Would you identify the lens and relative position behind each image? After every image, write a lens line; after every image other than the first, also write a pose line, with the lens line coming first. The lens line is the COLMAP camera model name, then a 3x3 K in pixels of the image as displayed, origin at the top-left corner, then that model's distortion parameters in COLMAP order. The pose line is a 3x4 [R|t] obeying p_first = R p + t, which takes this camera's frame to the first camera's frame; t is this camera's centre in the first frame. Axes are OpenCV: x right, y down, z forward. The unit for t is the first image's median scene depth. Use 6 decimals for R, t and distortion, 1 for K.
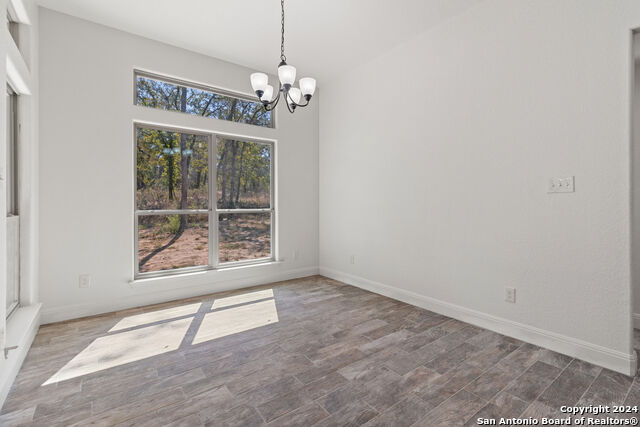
lens RADIAL K [[296.0, 0, 324.6], [0, 296.0, 199.6], [0, 0, 1]] dist [0.007525, 0.000147]
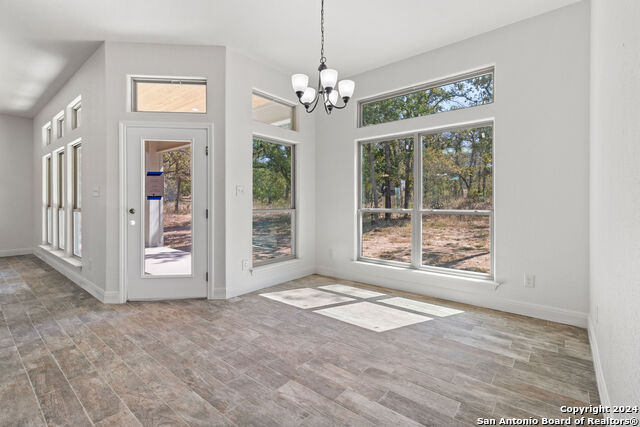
lens RADIAL K [[296.0, 0, 317.9], [0, 296.0, 200.2], [0, 0, 1]] dist [0.007525, 0.000147]
pose [[0.228451, -0.006712, -0.973532, 0.746174], [0.011852, 0.999921, -0.004112, 0.006190], [0.973483, -0.010599, 0.228513, 0.658428]]
